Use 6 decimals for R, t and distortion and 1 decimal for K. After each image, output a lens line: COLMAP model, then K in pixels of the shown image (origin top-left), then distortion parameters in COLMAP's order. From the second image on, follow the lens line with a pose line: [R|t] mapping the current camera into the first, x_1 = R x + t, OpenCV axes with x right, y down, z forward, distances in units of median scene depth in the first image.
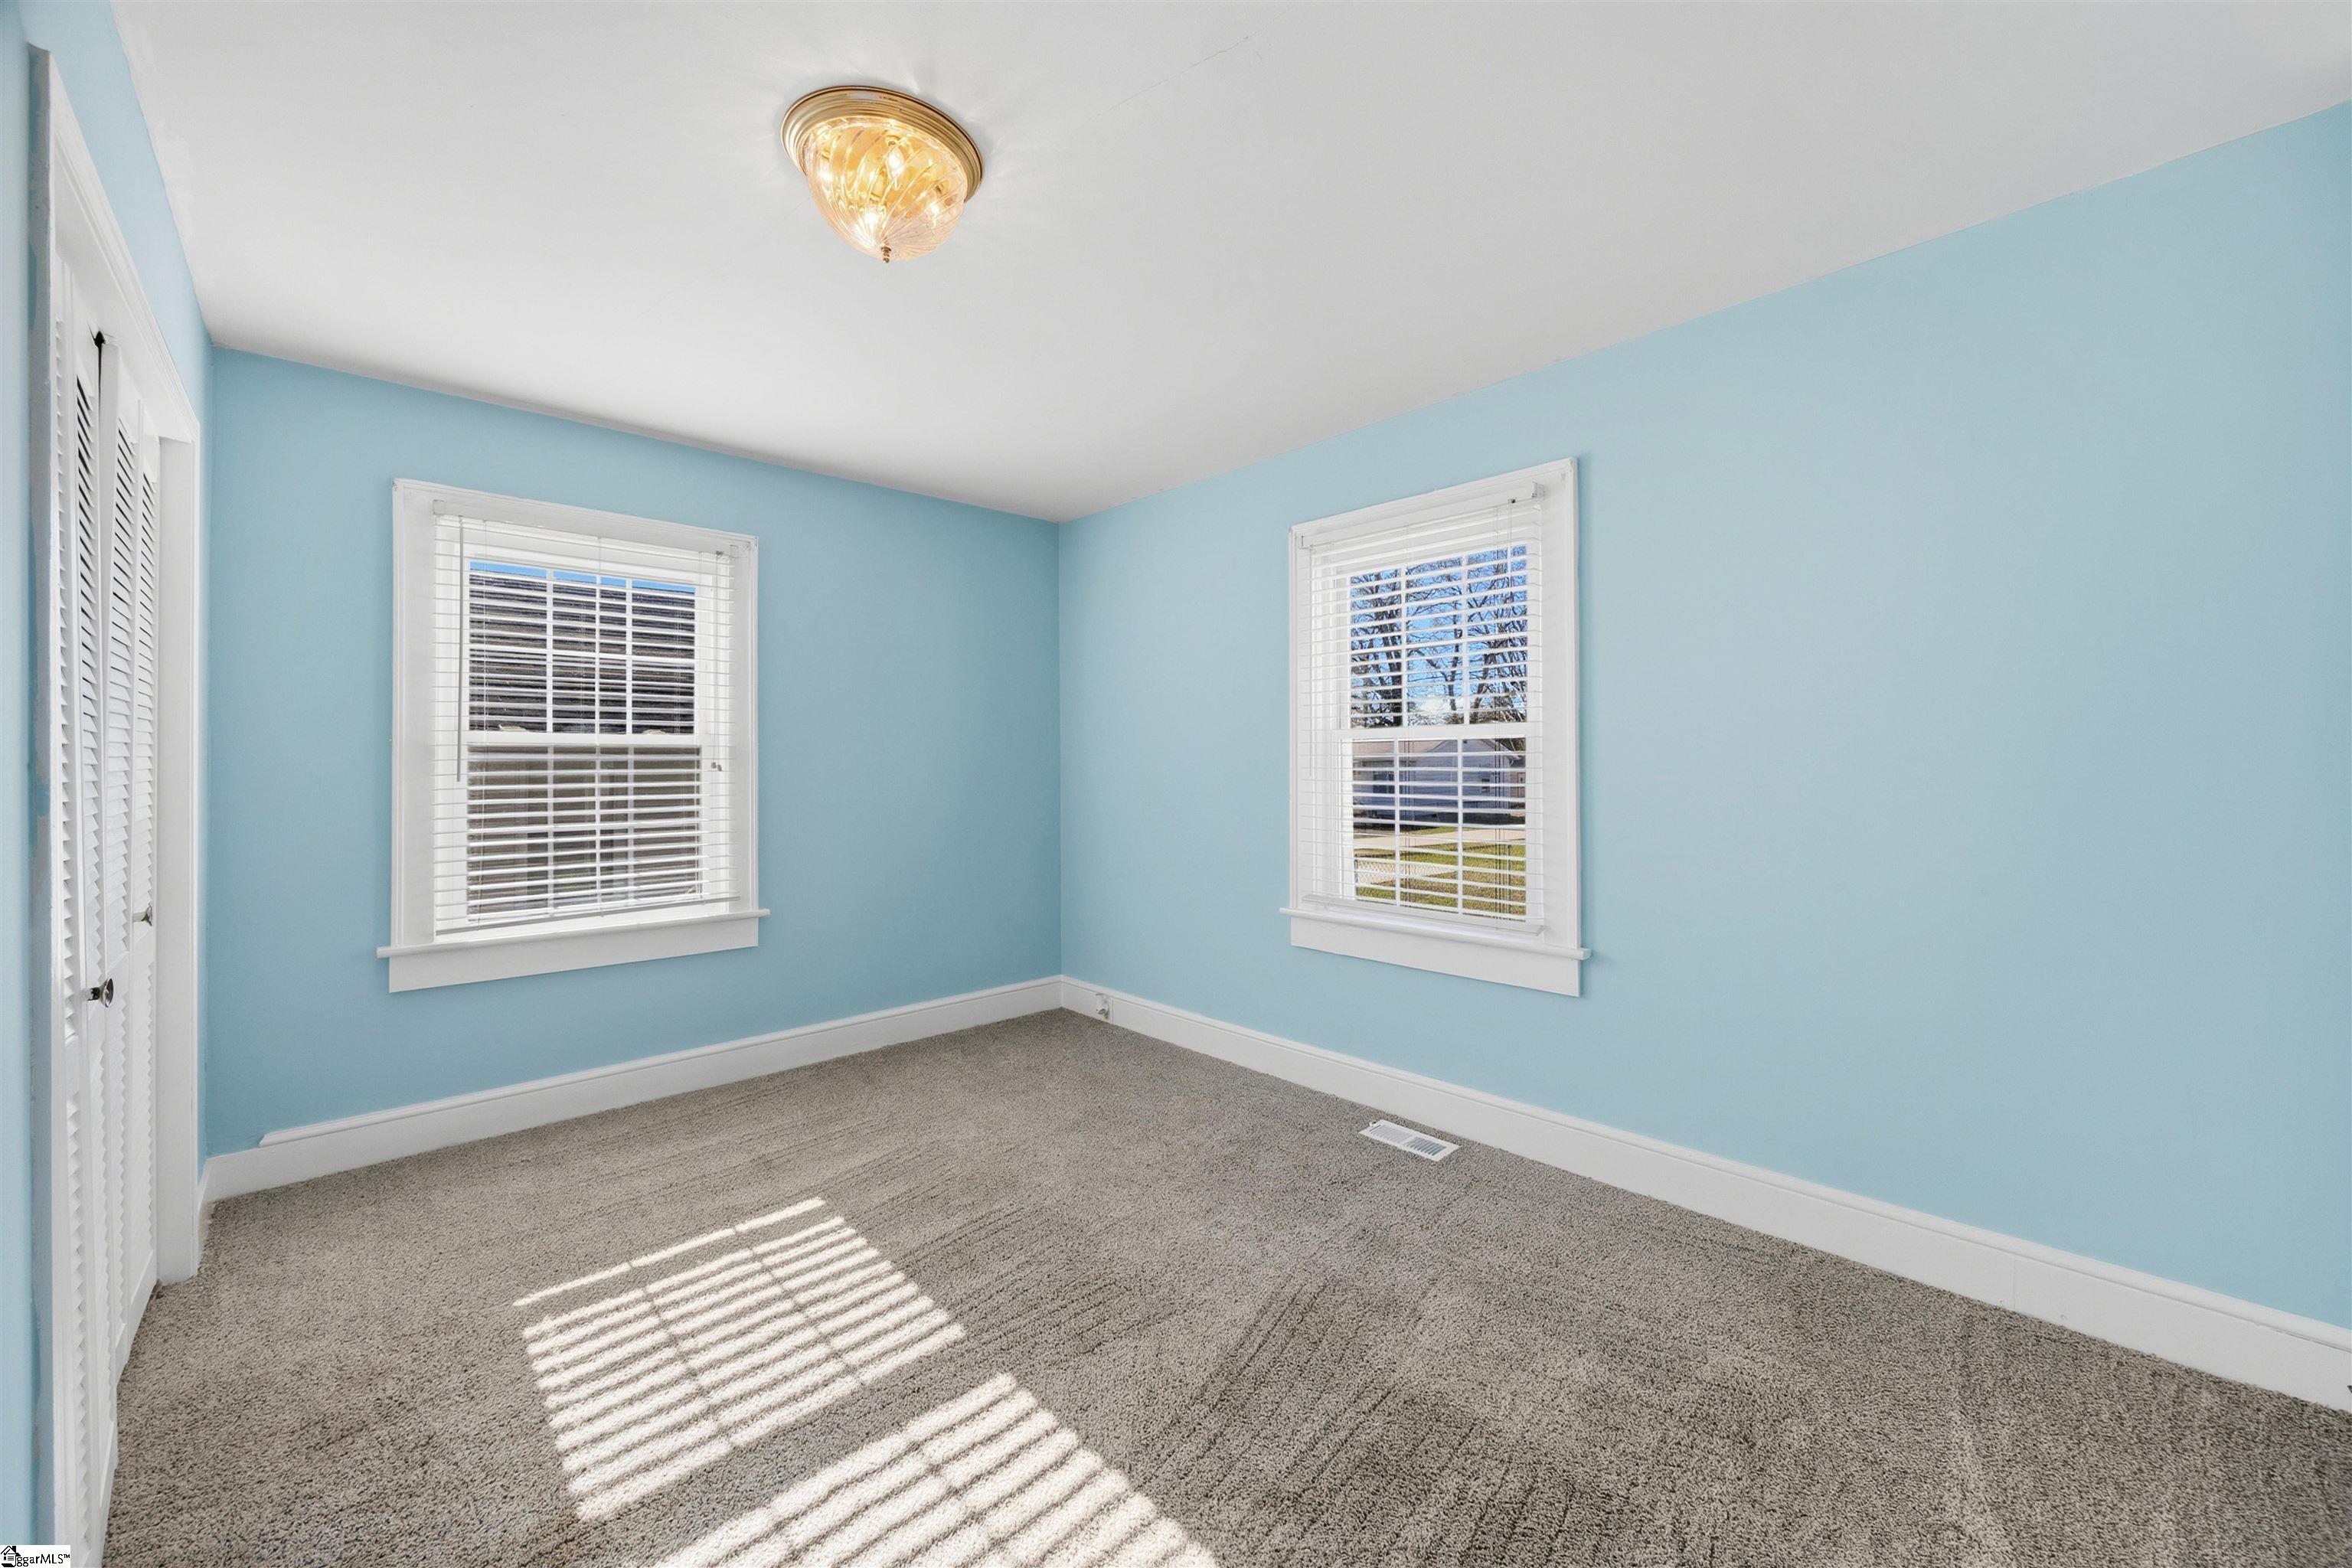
lens RADIAL K [[904.0, 0, 1178.2], [0, 904.0, 762.2], [0, 0, 1]] dist [-0.003198, -0.000158]
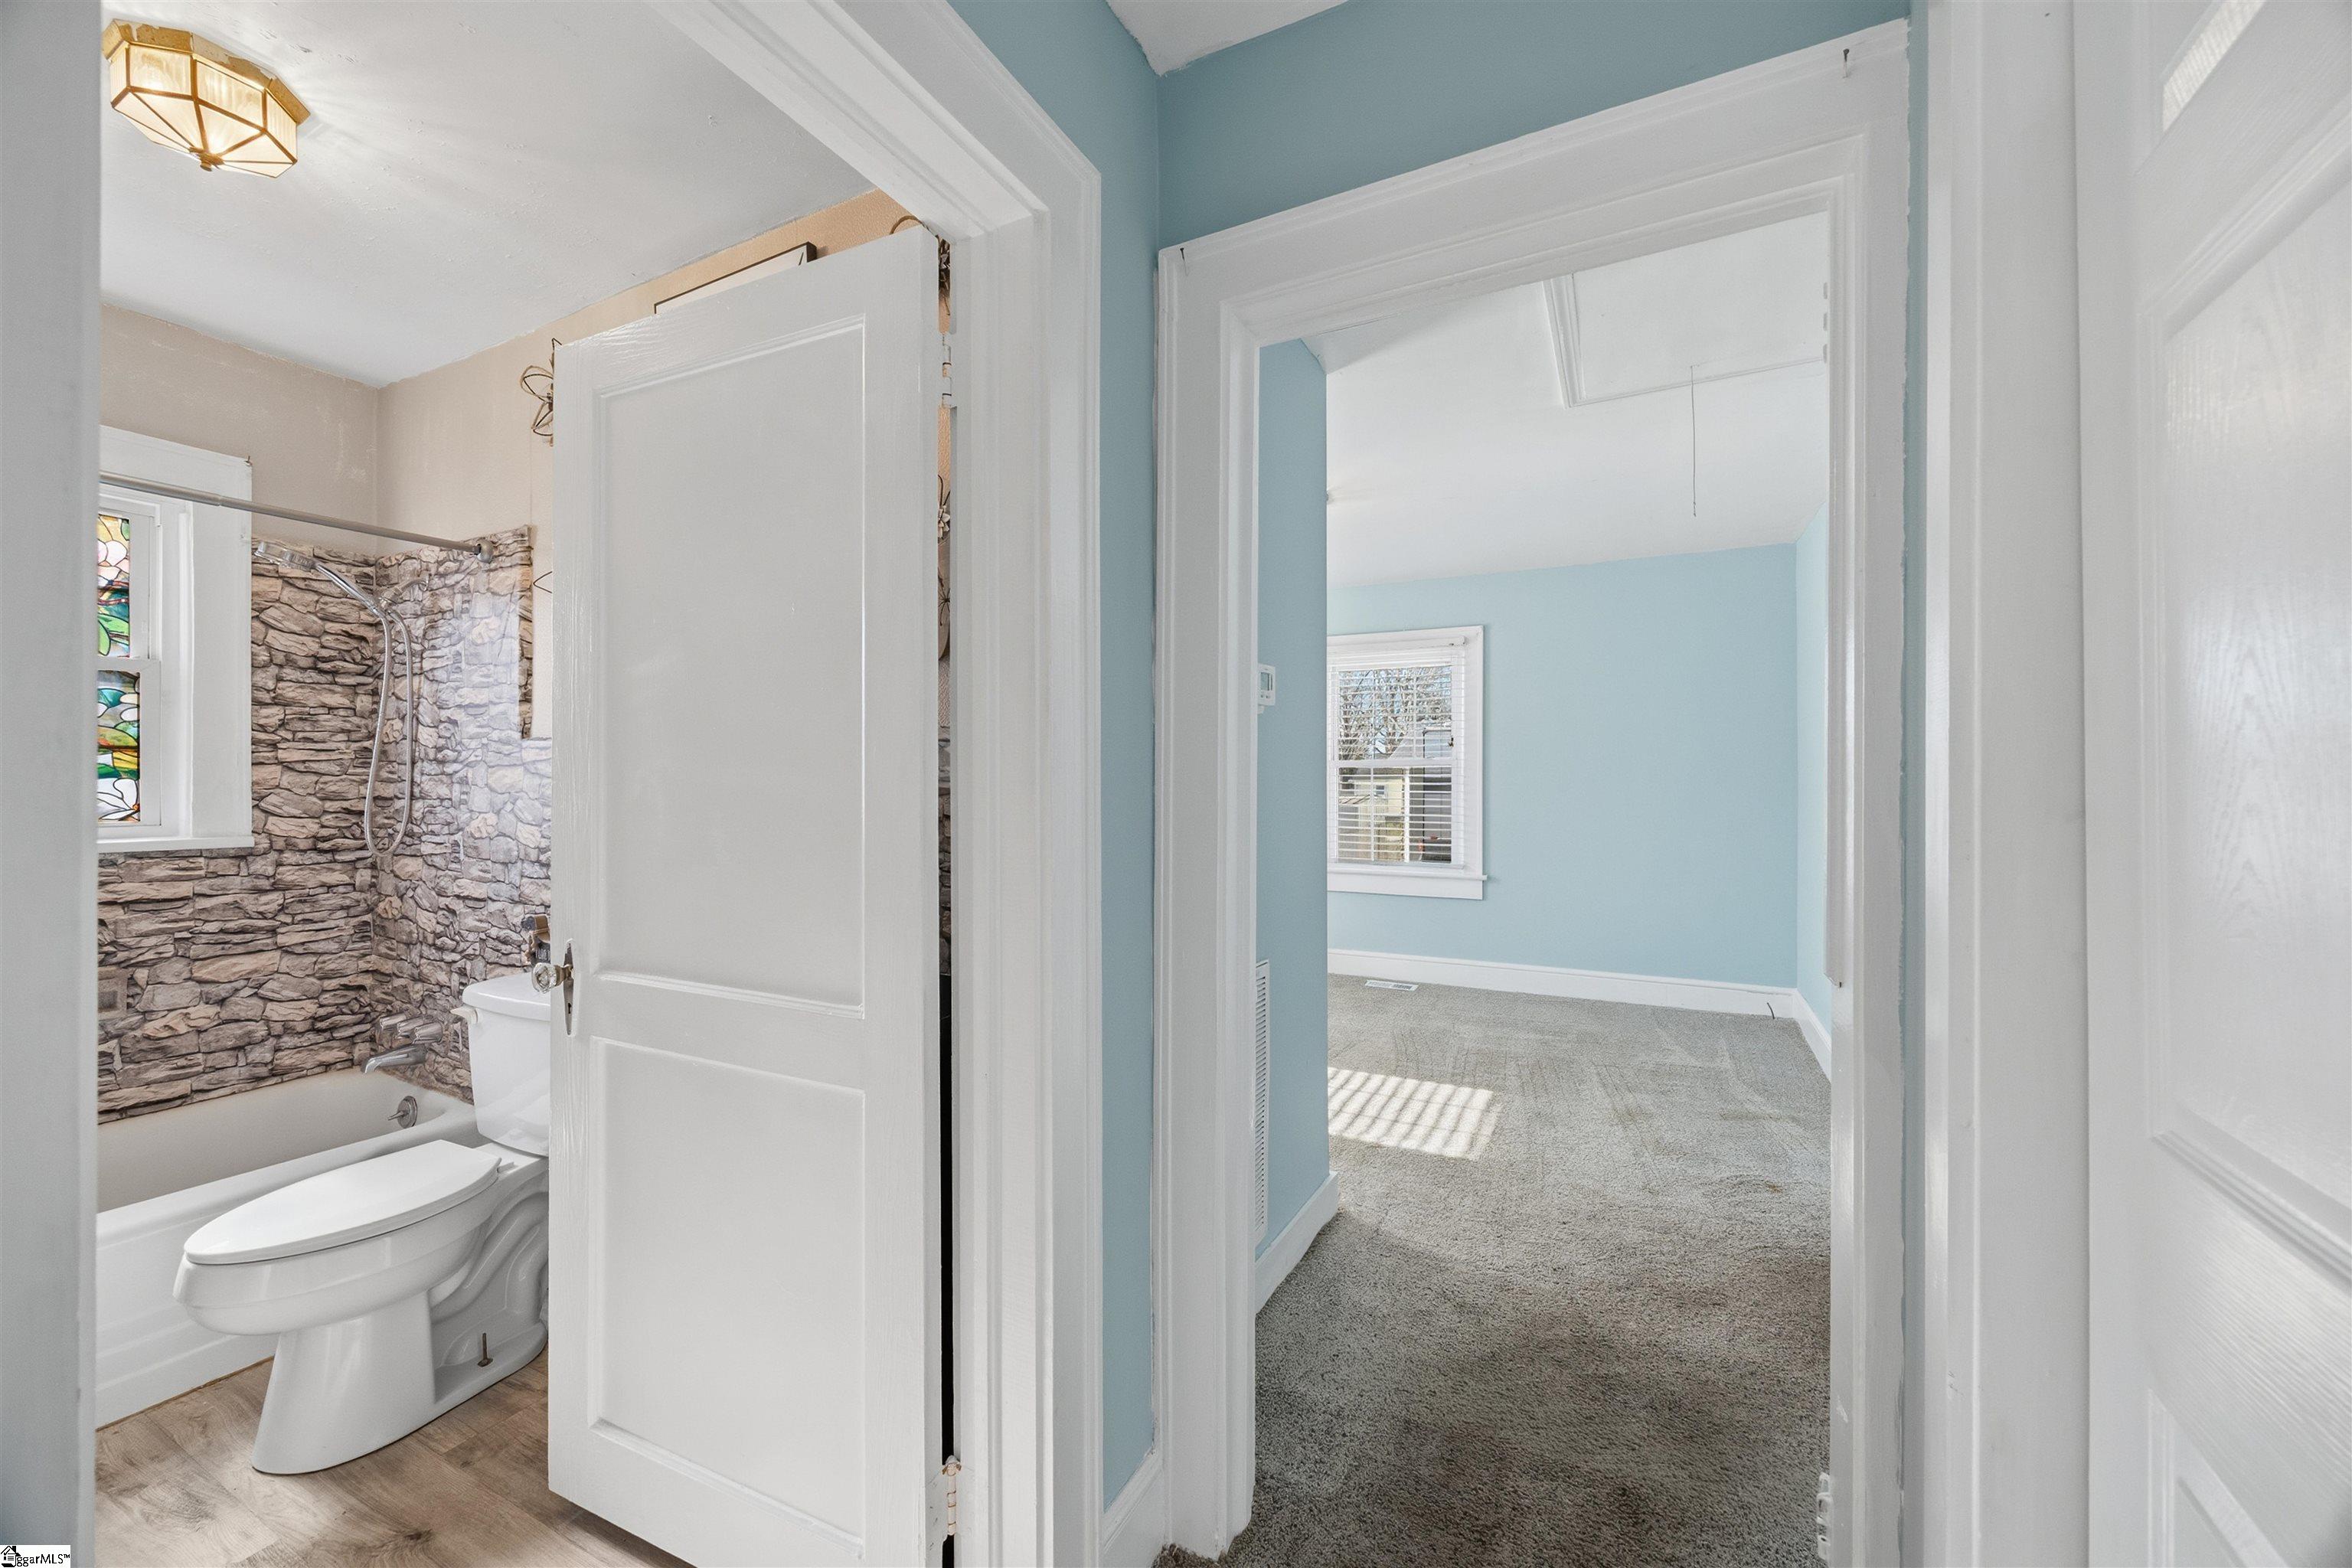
lens RADIAL K [[904.0, 0, 1178.6], [0, 904.0, 788.1], [0, 0, 1]] dist [-0.003198, -0.000158]
pose [[0.940049, 0.004190, 0.341015, -0.855171], [-0.004052, 0.999991, -0.001117, 0.022875], [-0.341016, -0.000332, 0.940057, -0.626126]]
